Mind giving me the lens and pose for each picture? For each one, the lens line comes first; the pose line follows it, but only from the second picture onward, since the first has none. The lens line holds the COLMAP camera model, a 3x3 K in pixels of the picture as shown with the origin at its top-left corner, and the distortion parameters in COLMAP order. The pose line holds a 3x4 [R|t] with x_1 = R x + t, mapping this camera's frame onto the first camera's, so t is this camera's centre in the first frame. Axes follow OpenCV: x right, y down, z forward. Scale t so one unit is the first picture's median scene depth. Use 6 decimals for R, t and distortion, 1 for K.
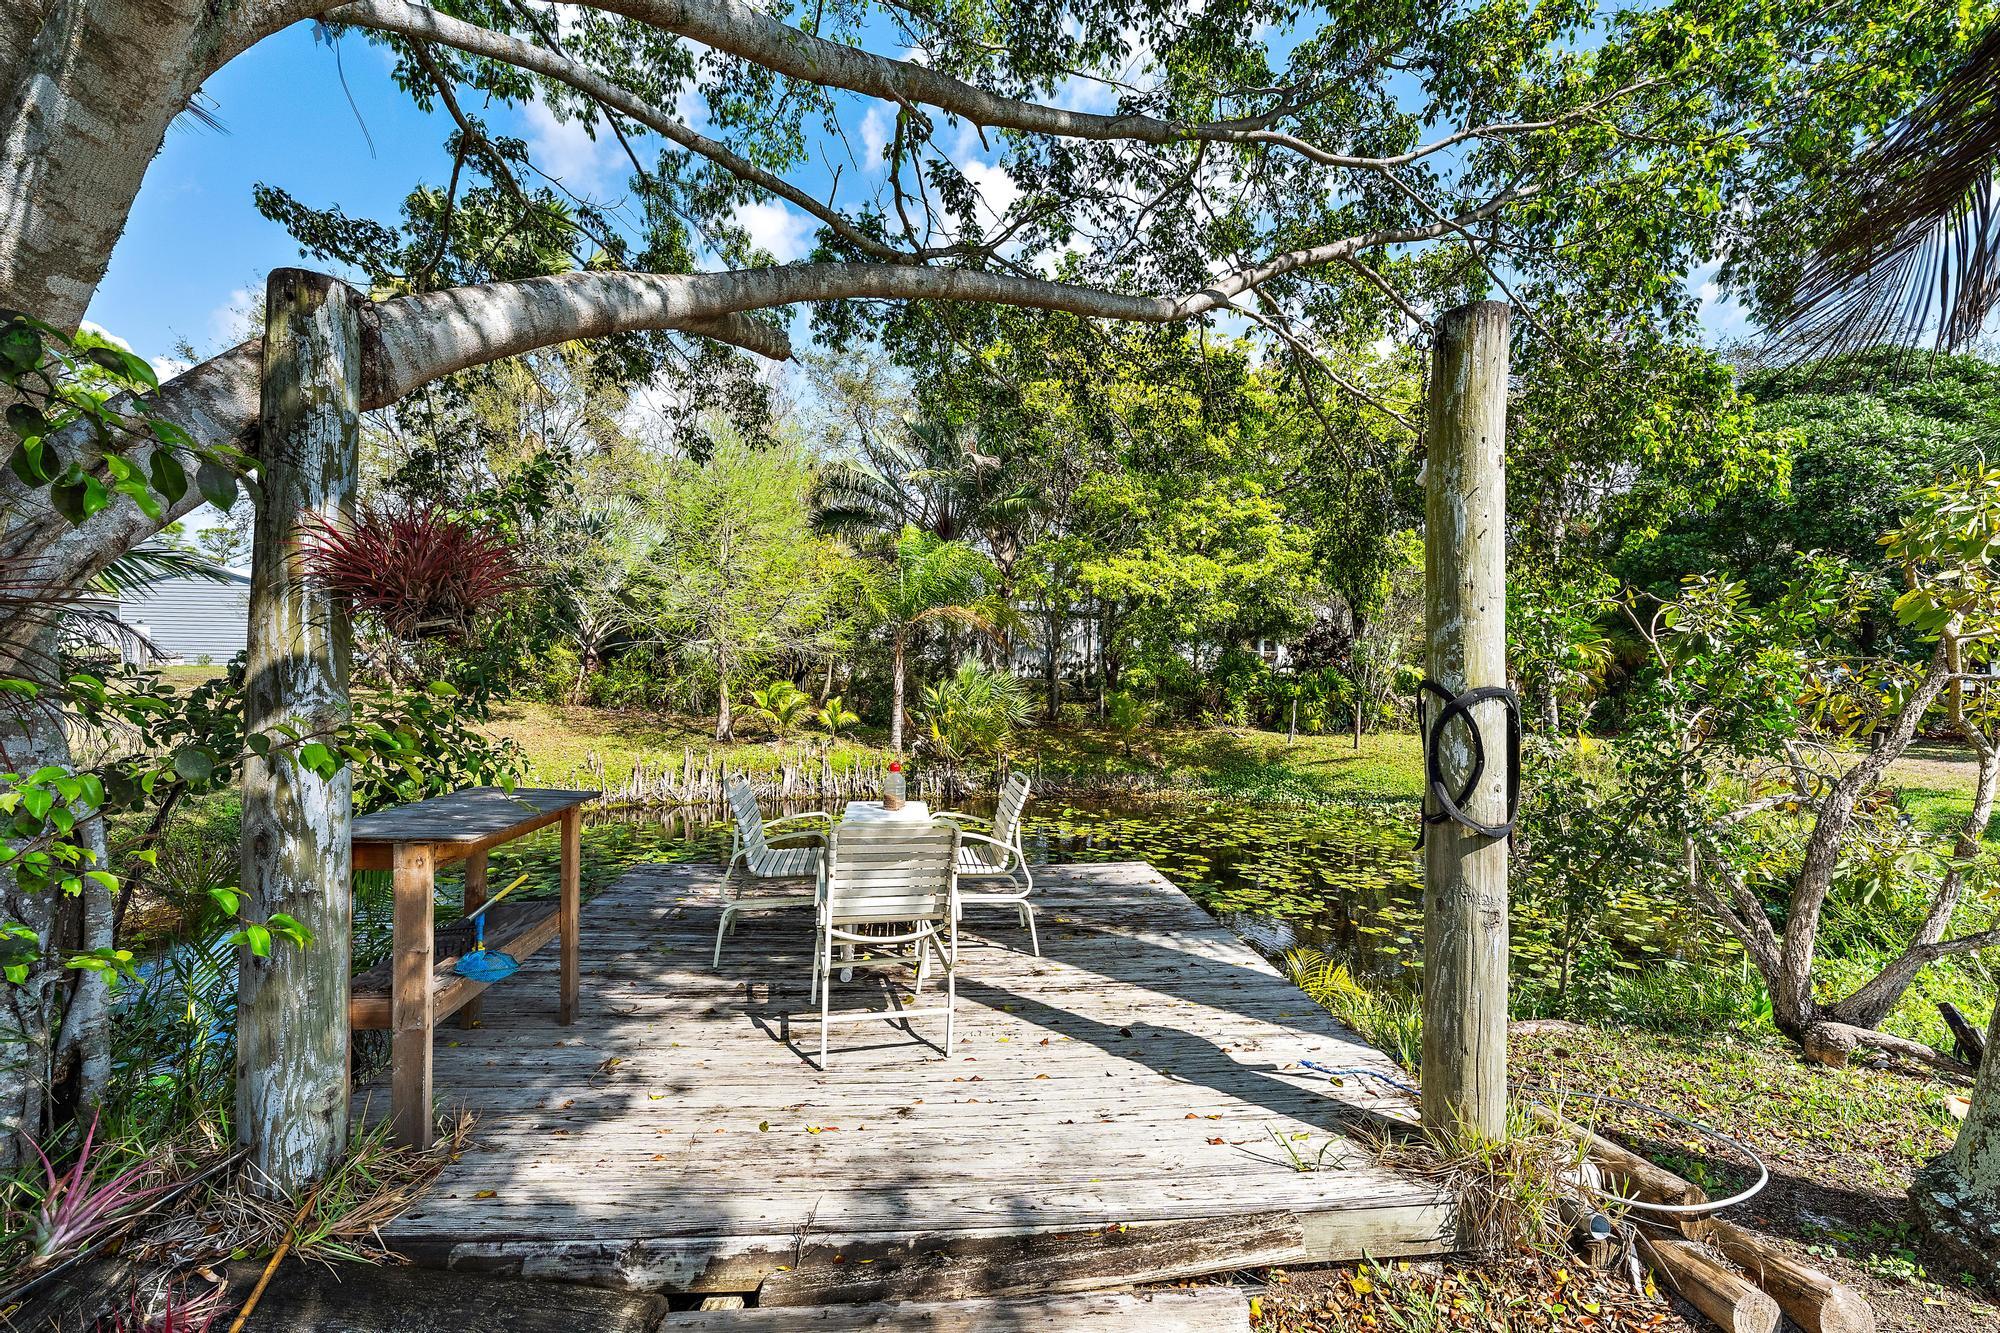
lens RADIAL K [[793.6, 0, 1009.6], [0, 793.6, 677.1], [0, 0, 1]] dist [0.000678, -0.000384]
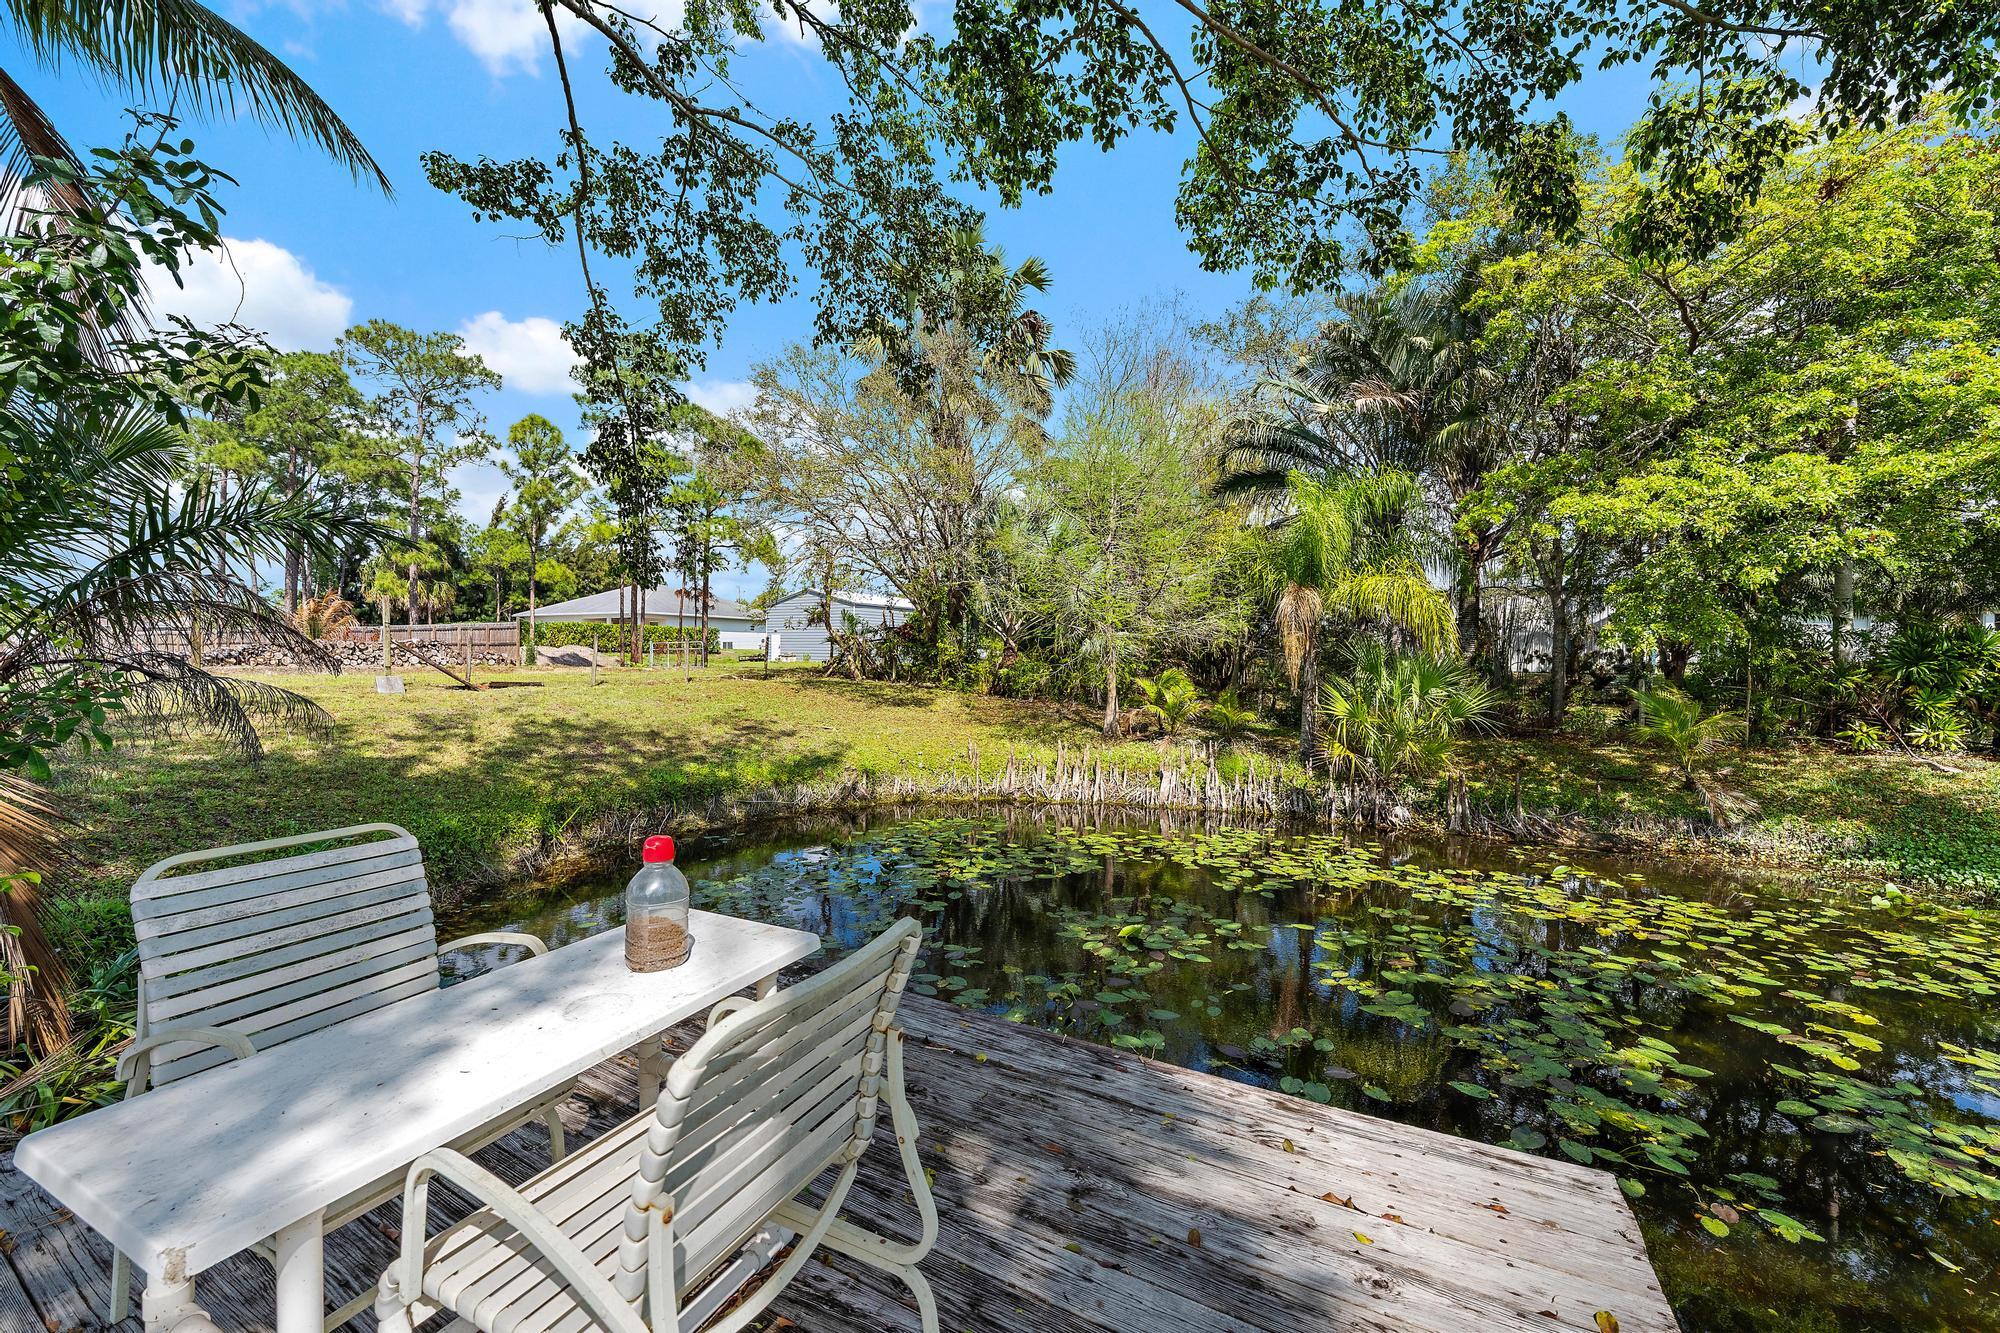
lens RADIAL K [[770.1, 0, 999.0], [0, 770.1, 654.3], [0, 0, 1]] dist [0.000586, 0.000231]
pose [[0.825463, -0.010198, -0.564364, 0.055844], [-0.002550, 0.999759, -0.021796, 0.005300], [0.564450, 0.019431, 0.825239, 0.223699]]
